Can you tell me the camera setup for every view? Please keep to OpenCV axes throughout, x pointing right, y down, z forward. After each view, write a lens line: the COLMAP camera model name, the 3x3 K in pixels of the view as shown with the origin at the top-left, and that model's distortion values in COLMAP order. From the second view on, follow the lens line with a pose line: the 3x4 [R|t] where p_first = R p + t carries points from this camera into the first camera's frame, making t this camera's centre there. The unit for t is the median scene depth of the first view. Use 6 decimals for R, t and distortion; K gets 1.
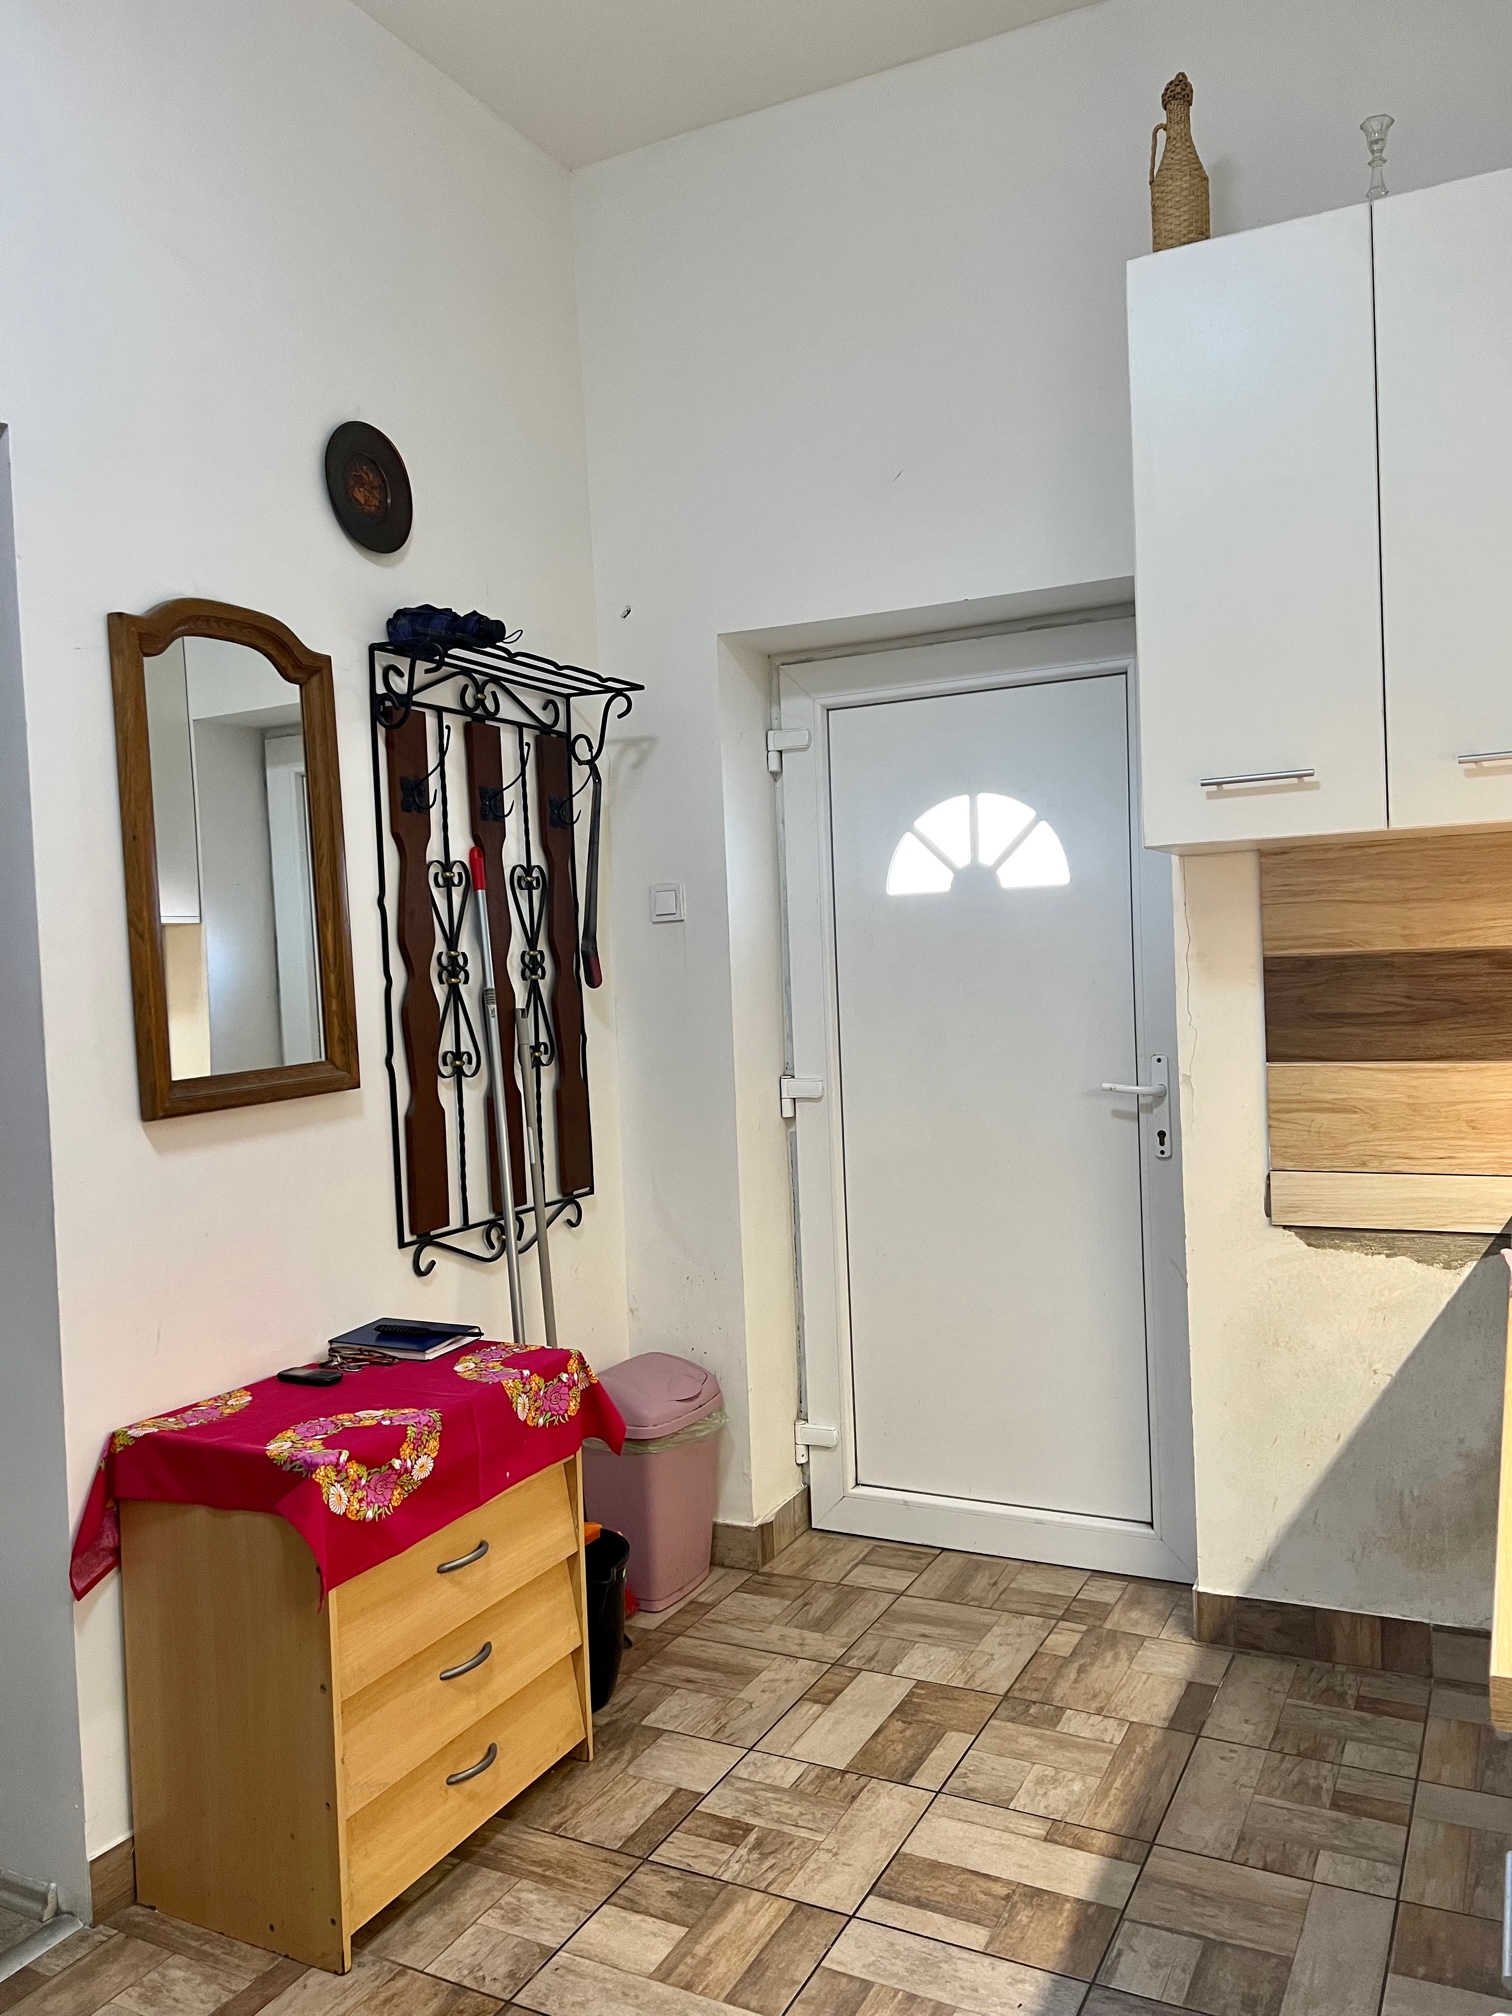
lens RADIAL K [[1490.0, 0, 758.6], [0, 1490.0, 1013.9], [0, 0, 1]] dist [0.036369, -0.052531]
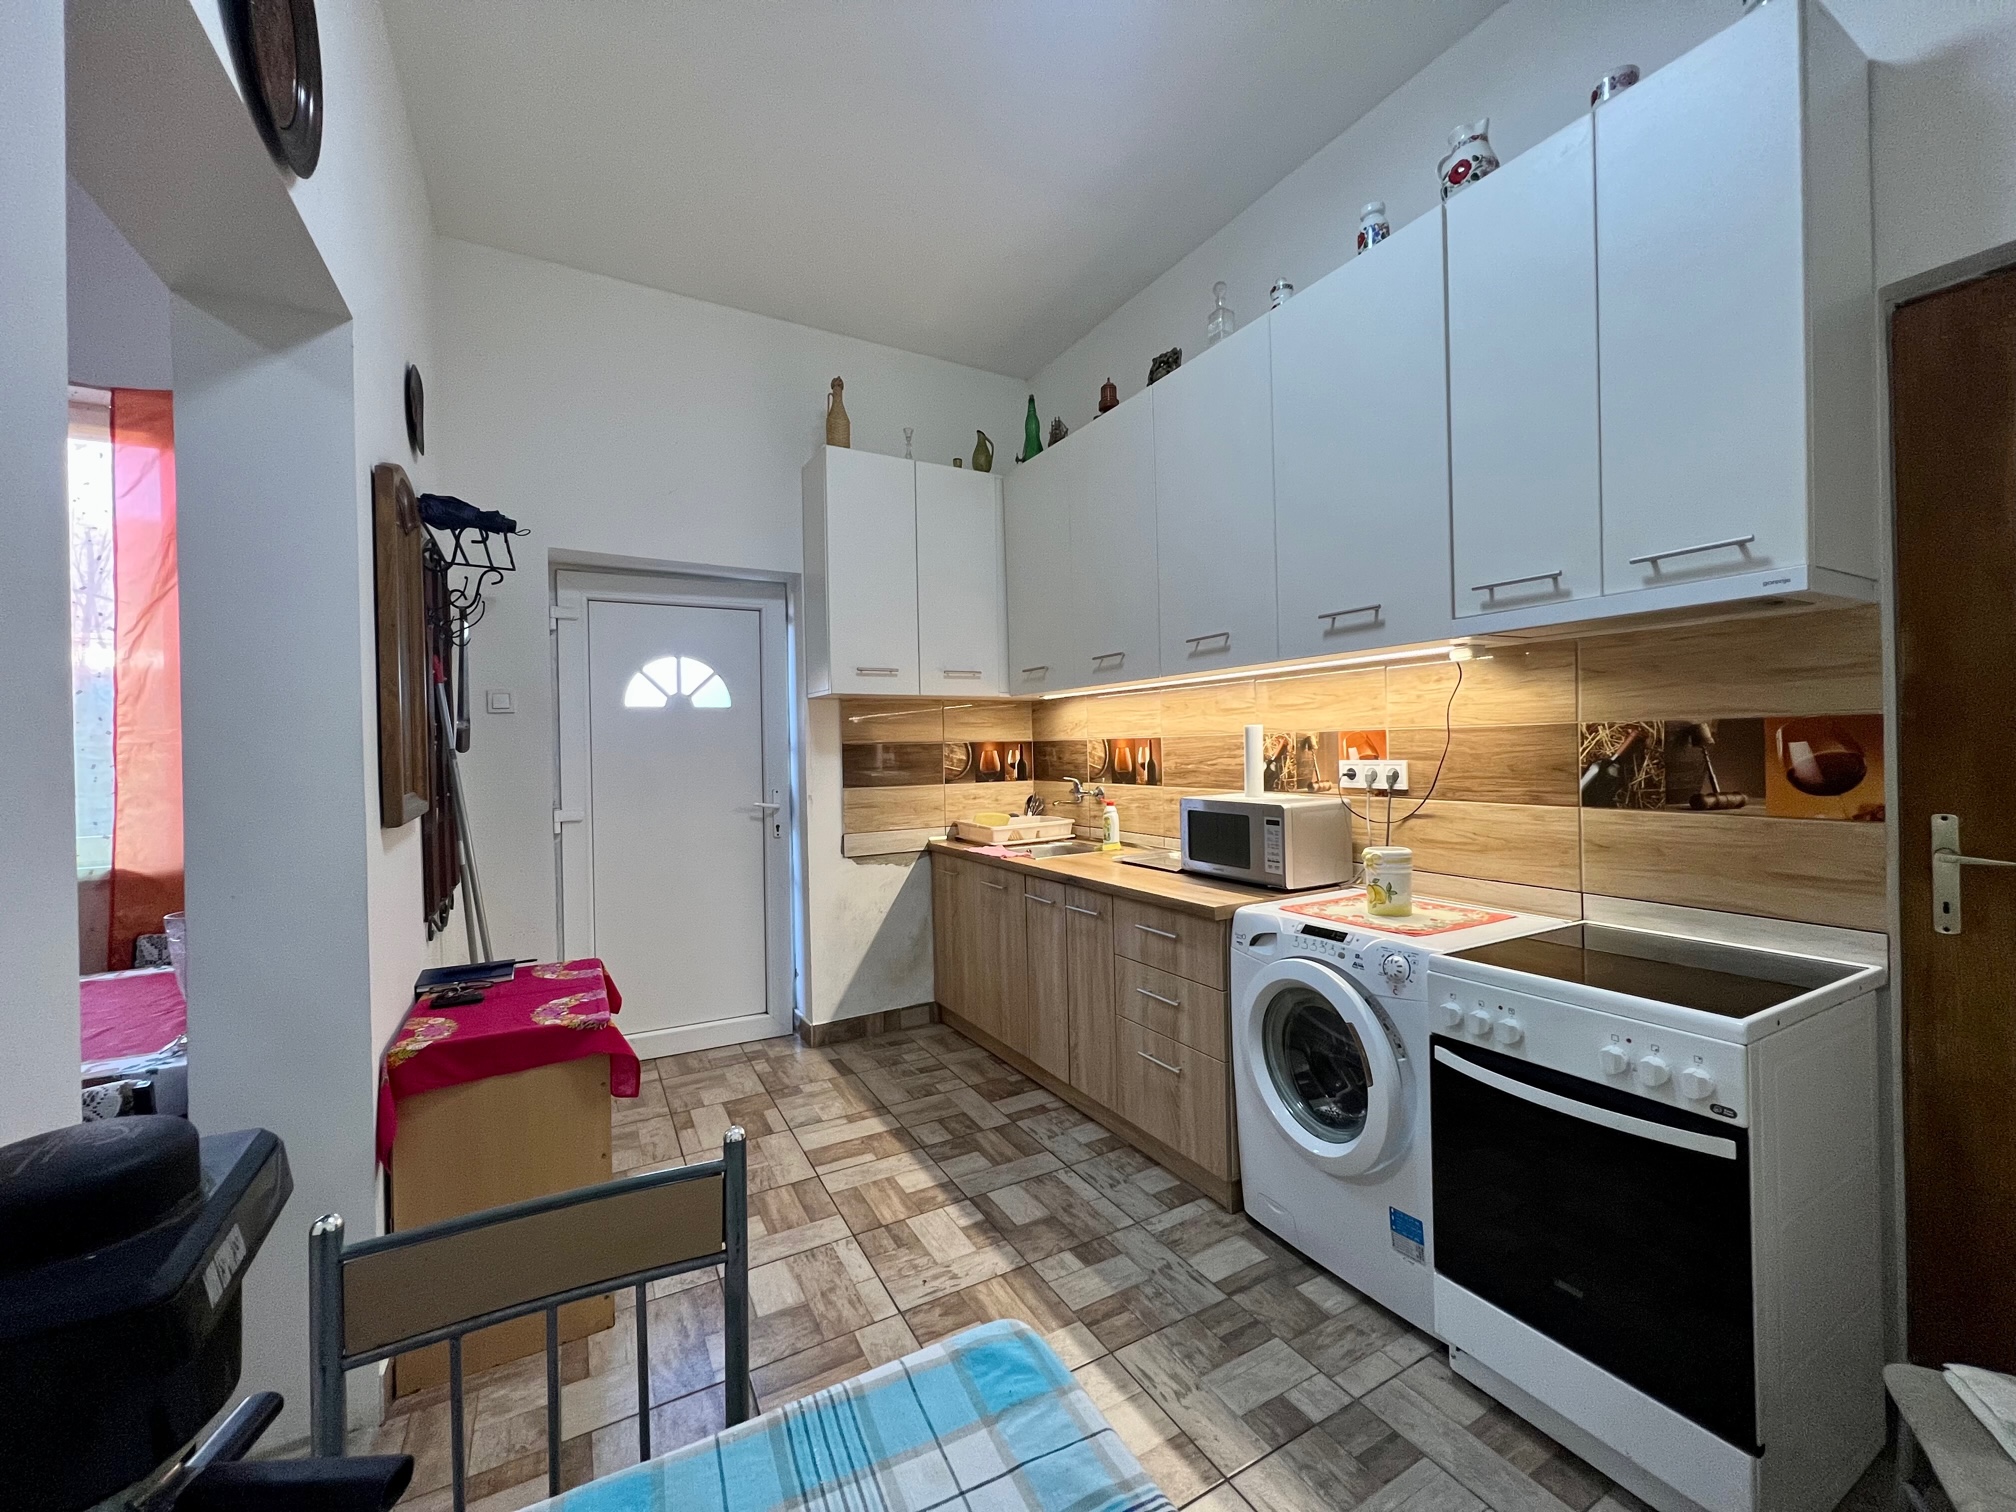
lens RADIAL K [[802.5, 0, 1003.4], [0, 802.5, 746.6], [0, 0, 1]] dist [-0.001398, -0.000431]
pose [[0.556071, 0.029924, 0.830596, -0.593302], [0.020073, 0.998577, -0.049414, 0.035474], [-0.830893, 0.044150, 0.554679, 0.083126]]
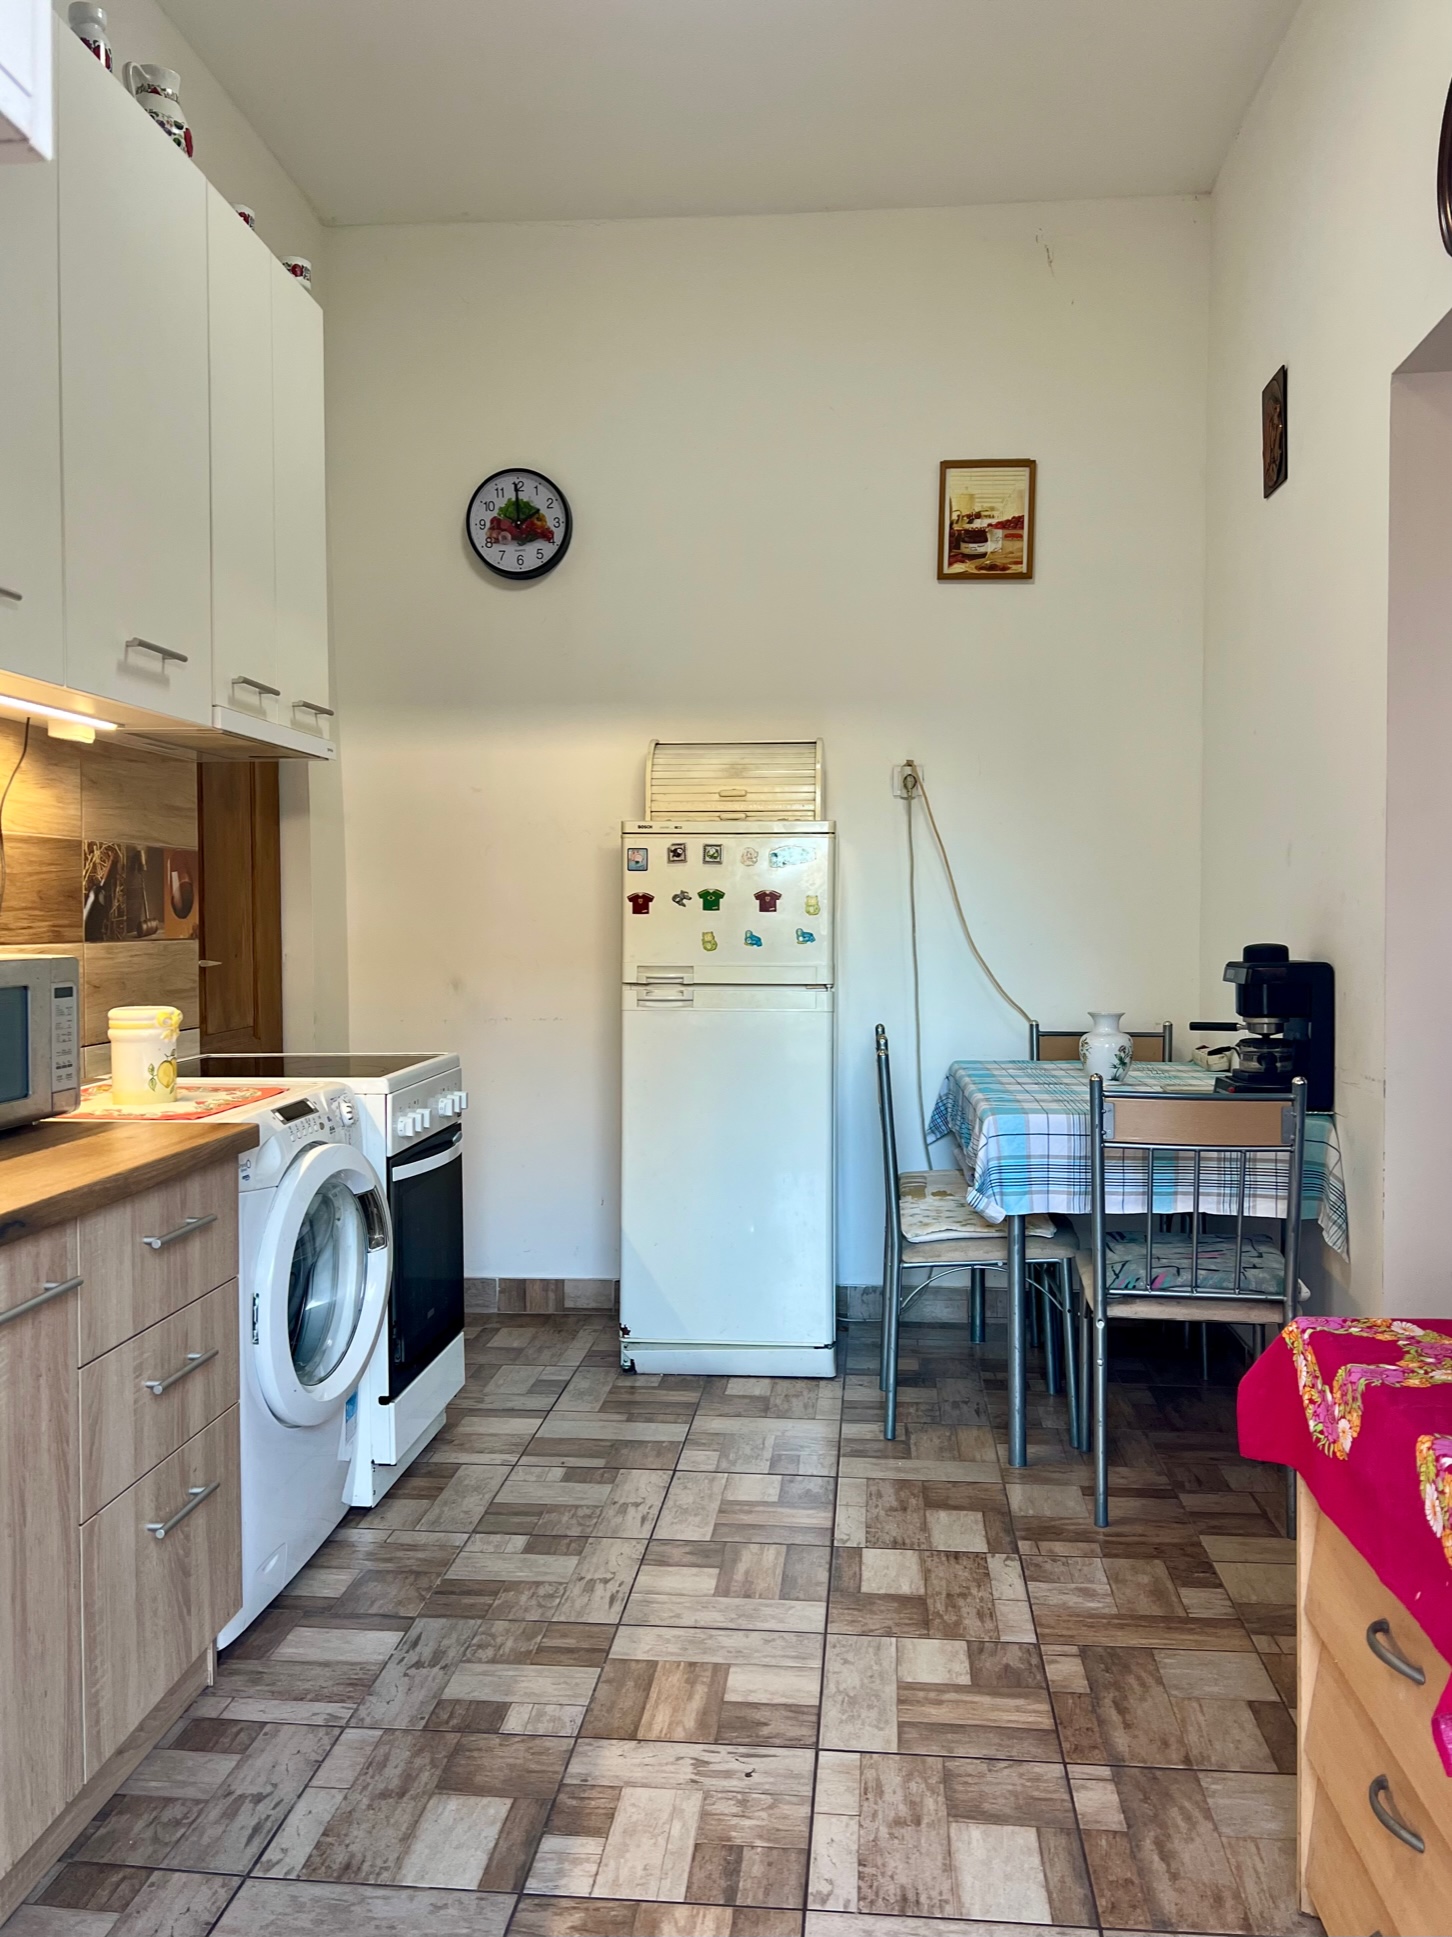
lens RADIAL K [[1523.0, 0, 726.0], [0, 1523.0, 968.5], [0, 0, 1]] dist [0.006742, 0.001717]
pose [[-0.927371, 0.055557, -0.369995, 0.245099], [0.029638, 0.996715, 0.075377, 0.013402], [0.372967, 0.058936, -0.925971, 1.237333]]
